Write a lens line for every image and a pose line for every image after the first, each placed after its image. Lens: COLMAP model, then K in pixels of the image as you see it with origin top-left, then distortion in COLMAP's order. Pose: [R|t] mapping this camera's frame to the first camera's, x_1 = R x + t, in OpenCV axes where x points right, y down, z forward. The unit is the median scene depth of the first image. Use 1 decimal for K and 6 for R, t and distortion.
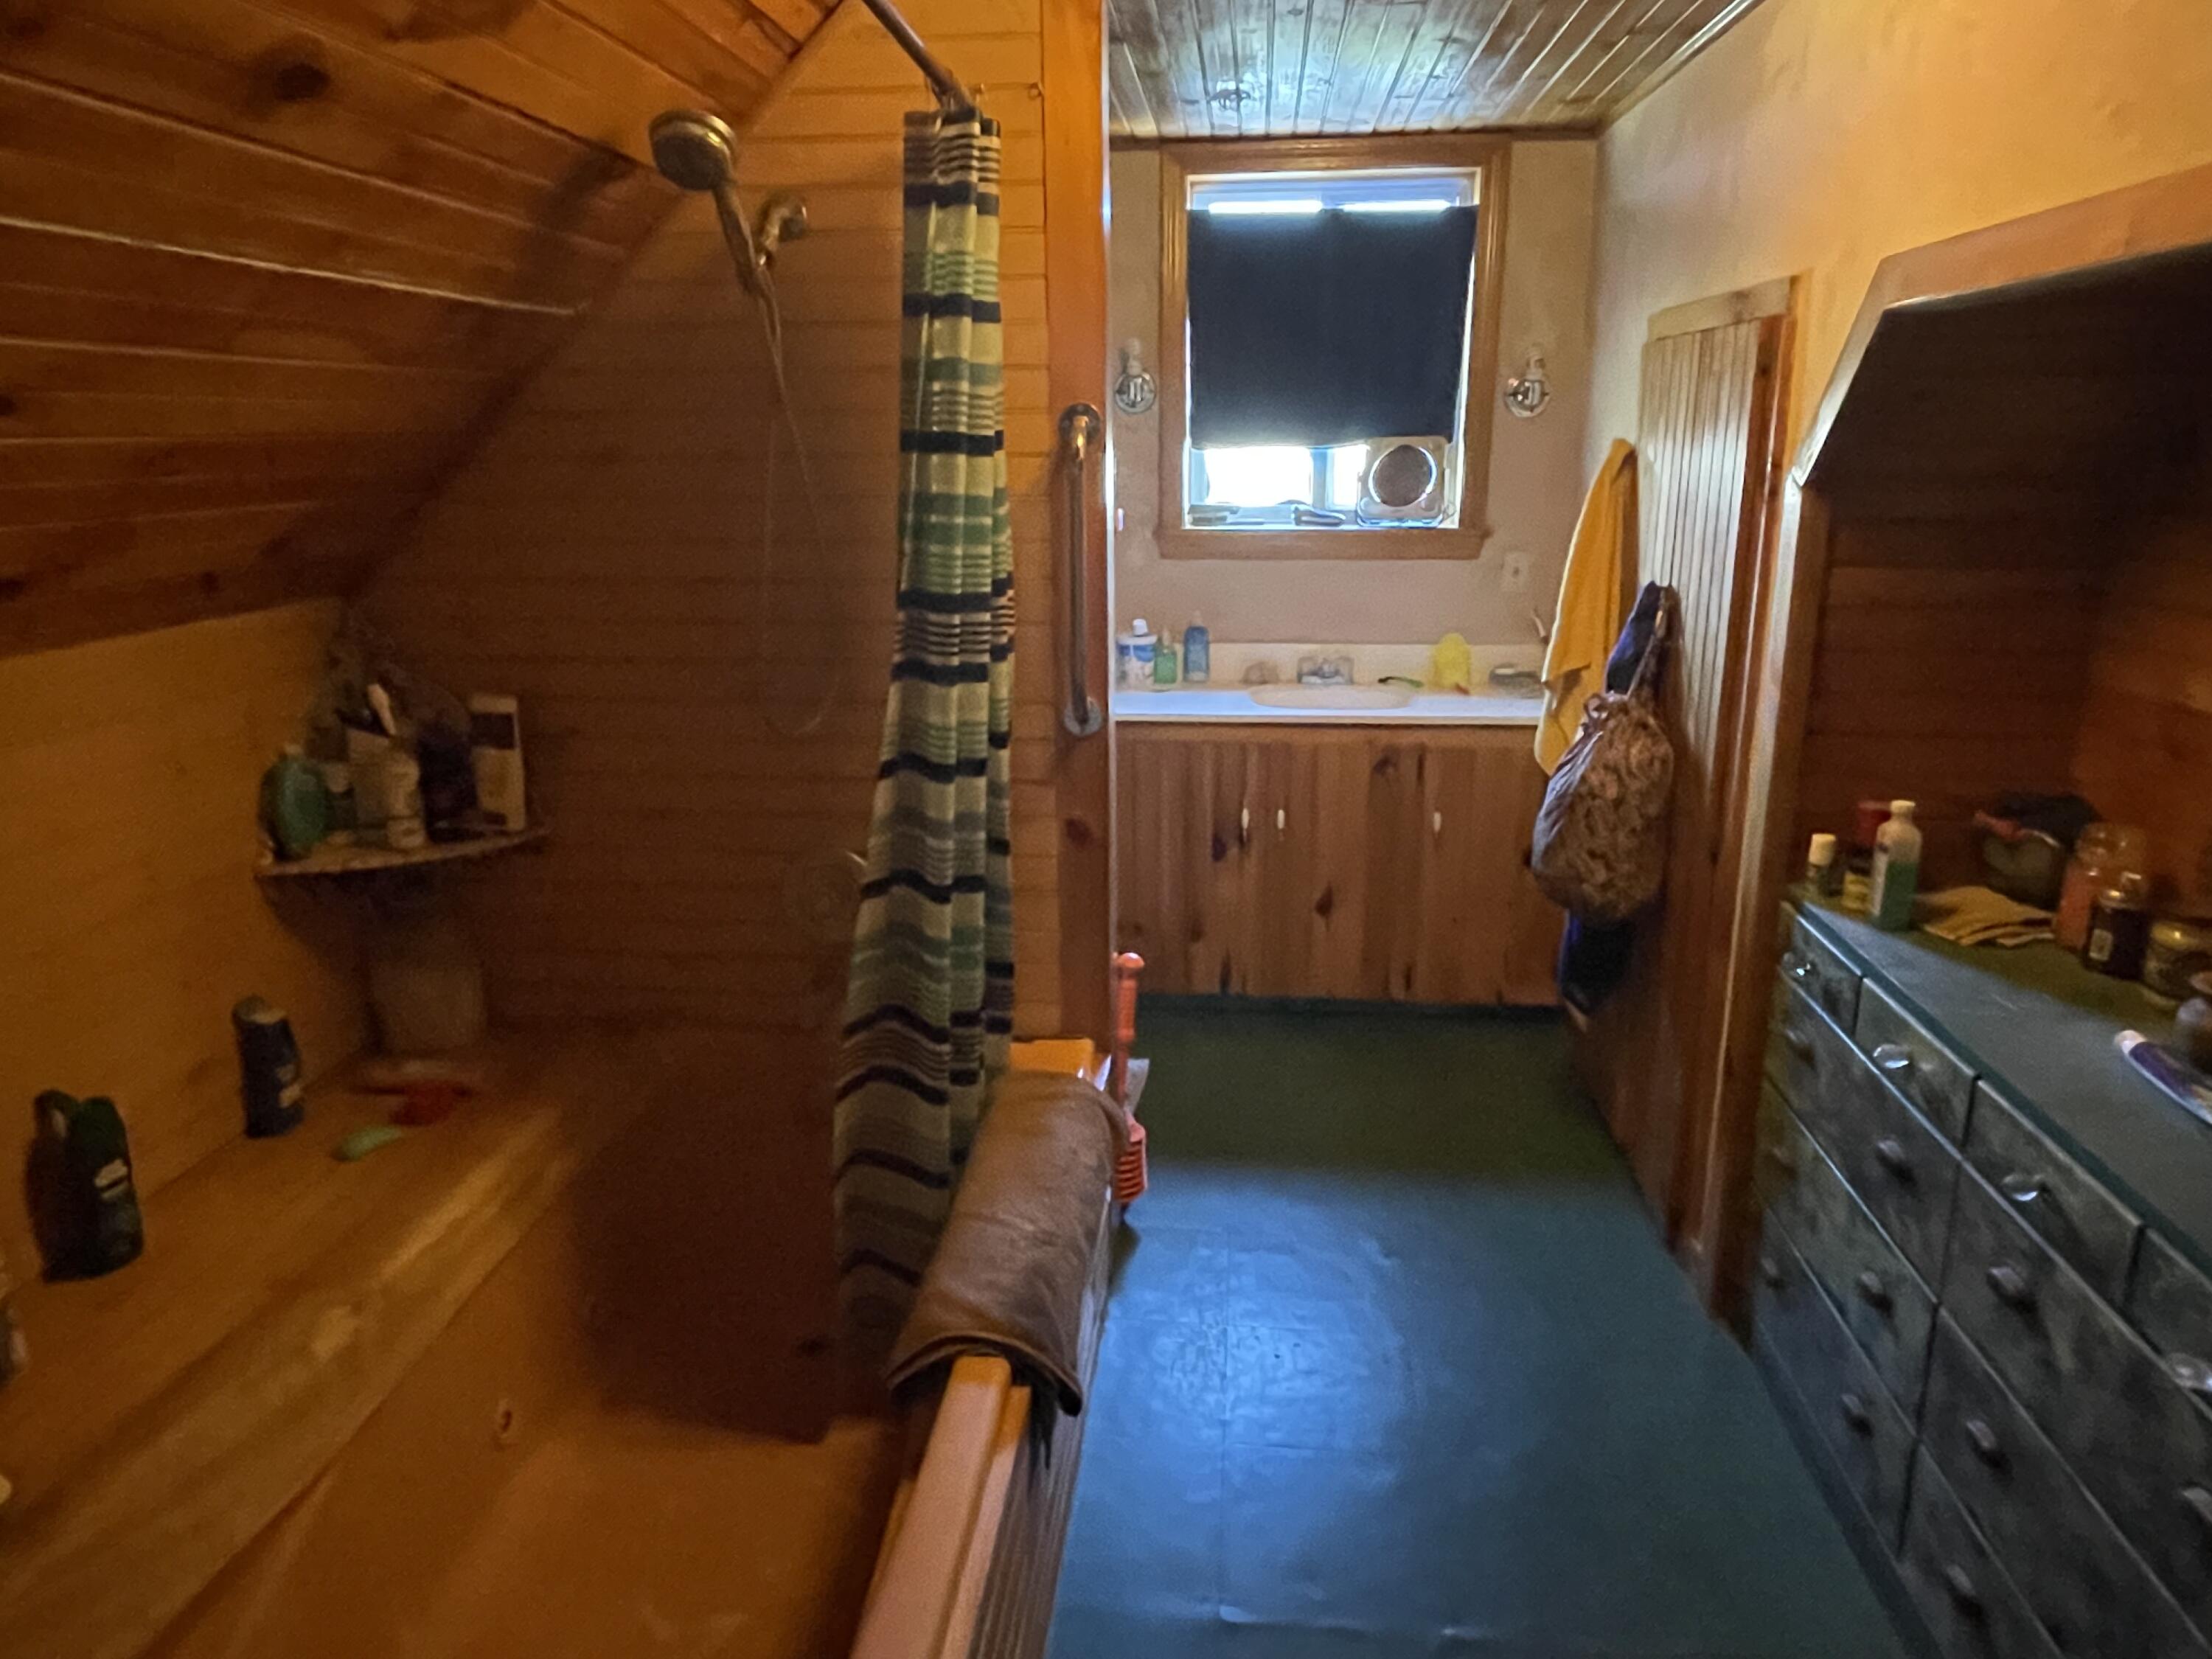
lens RADIAL K [[1467.7, 0, 1105.9], [0, 1467.7, 824.0], [0, 0, 1]] dist [0.002586, 0.002885]
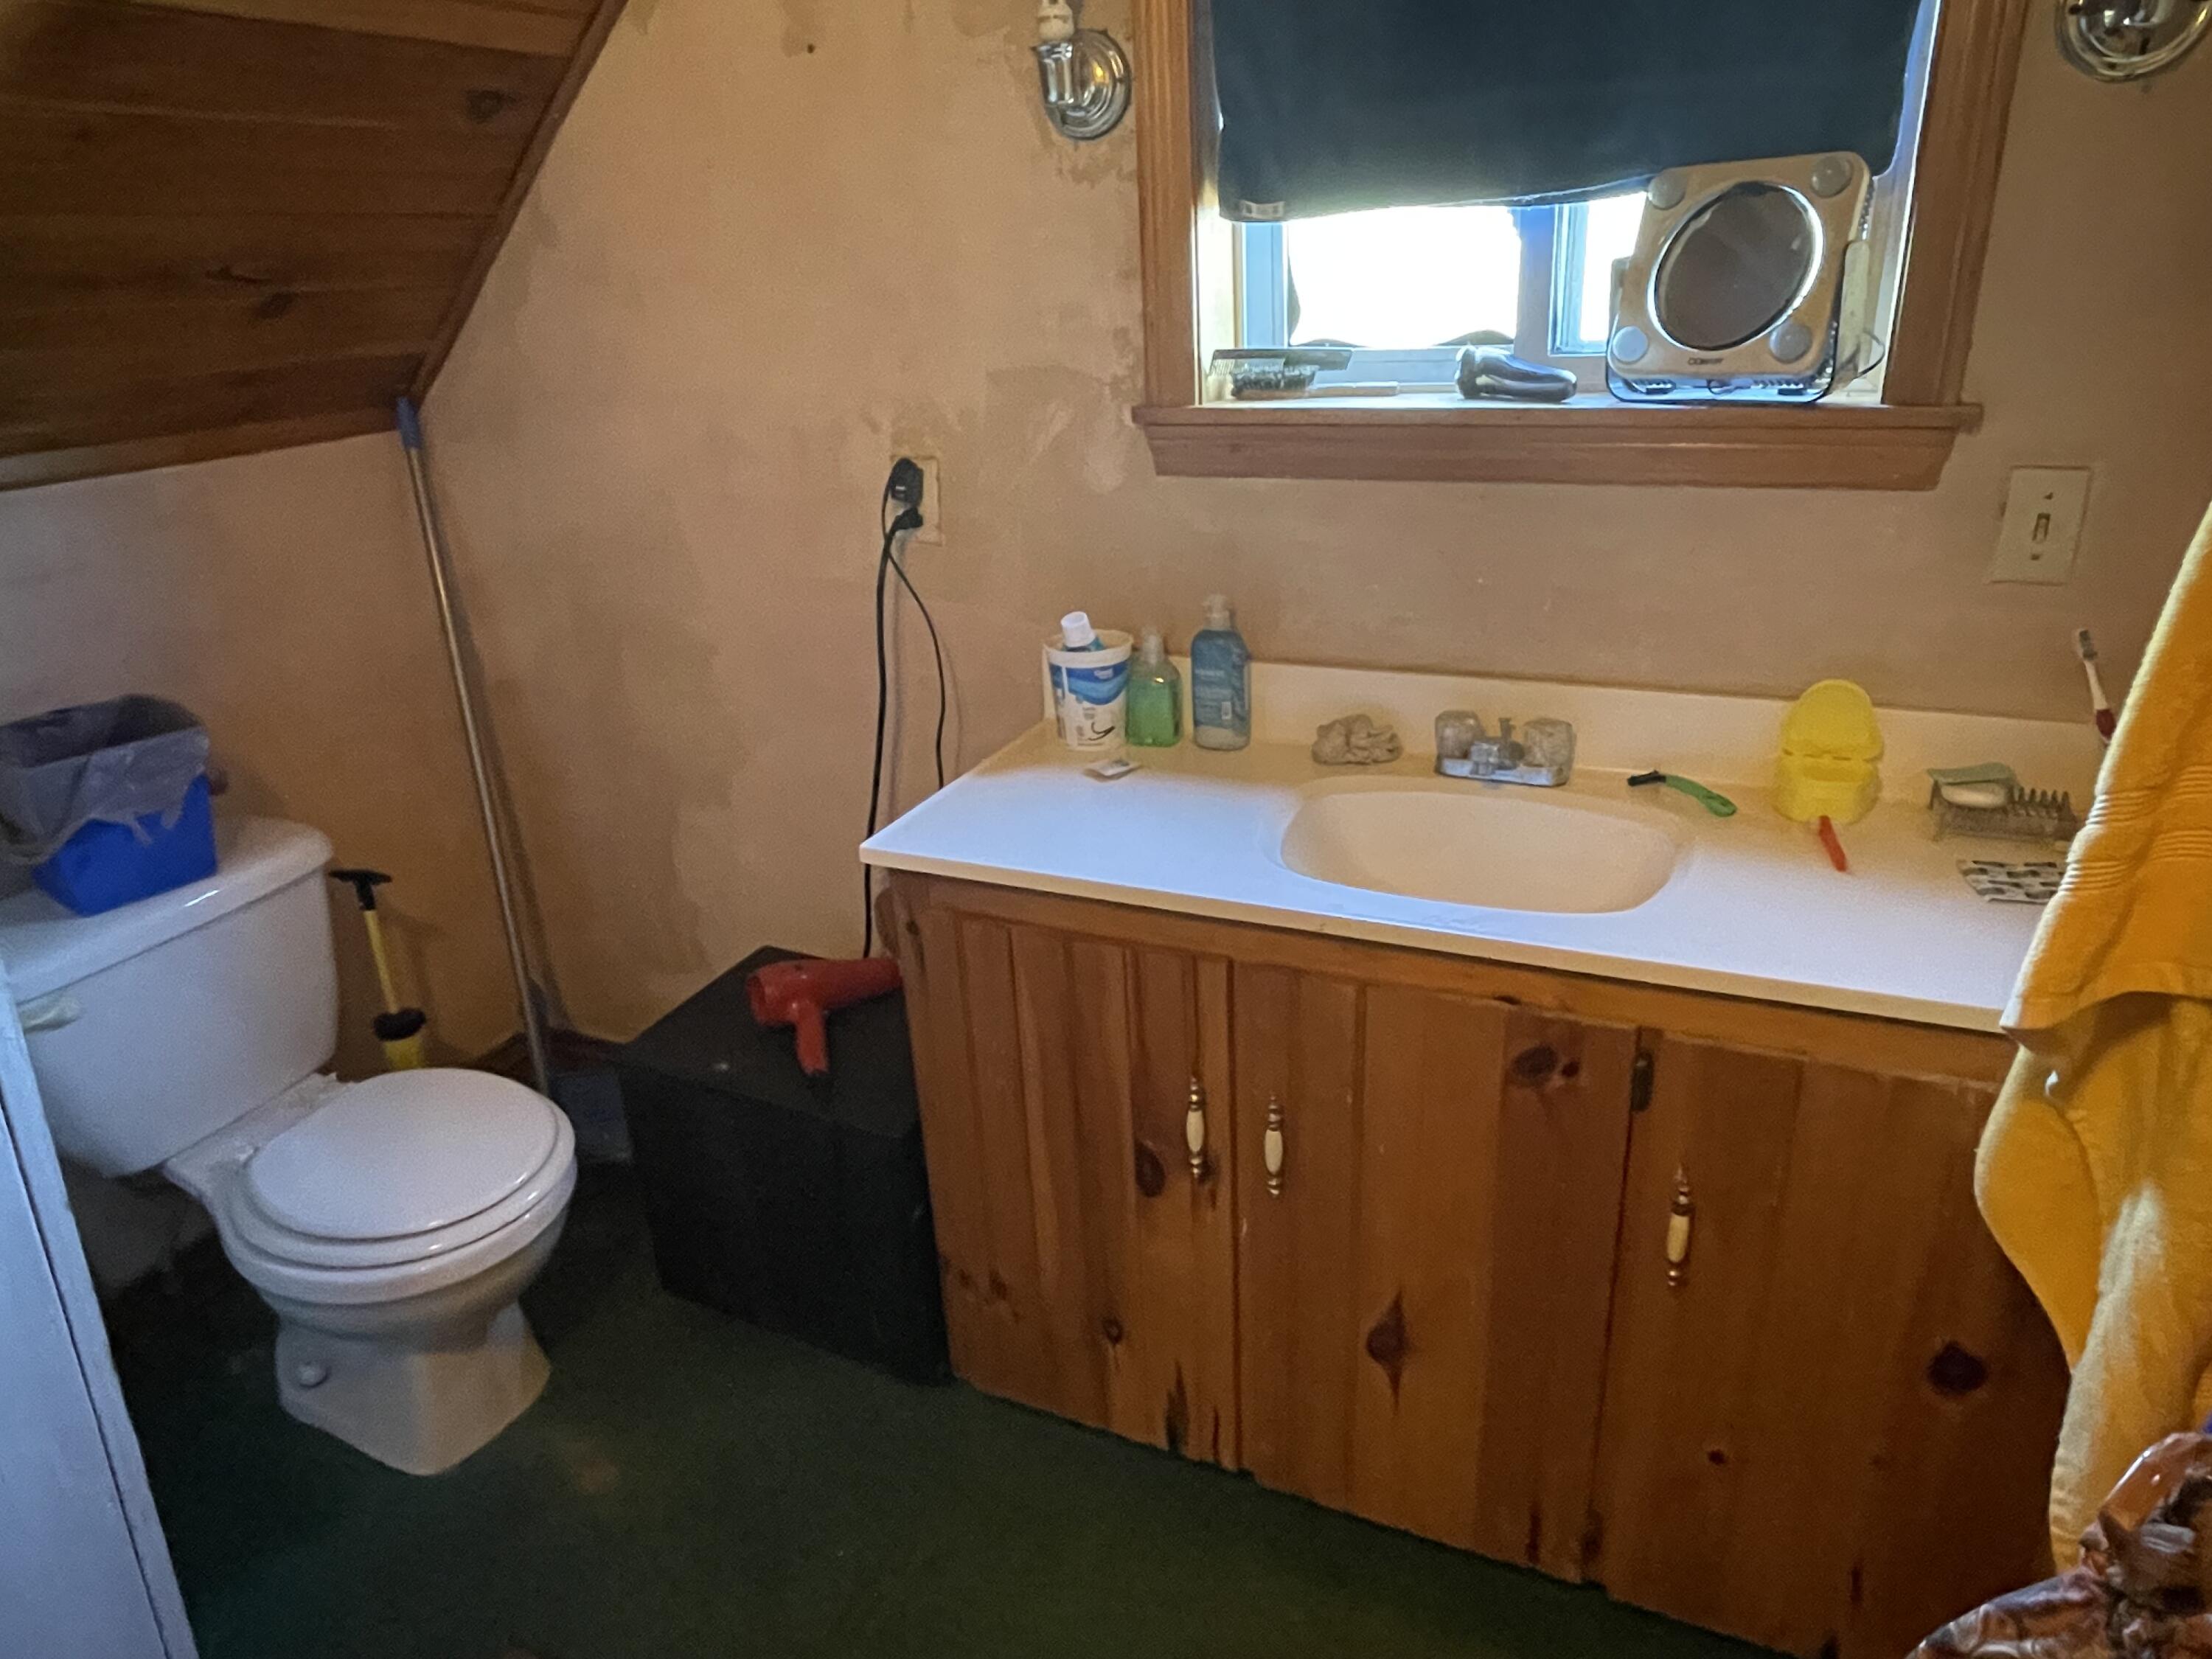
lens RADIAL K [[1467.7, 0, 1107.2], [0, 1467.7, 830.8], [0, 0, 1]] dist [0.002586, 0.002885]
pose [[0.939875, 0.094184, -0.328273, 0.187446], [-0.053519, 0.989963, 0.130799, -0.132233], [0.337298, -0.105366, 0.935483, 0.567987]]
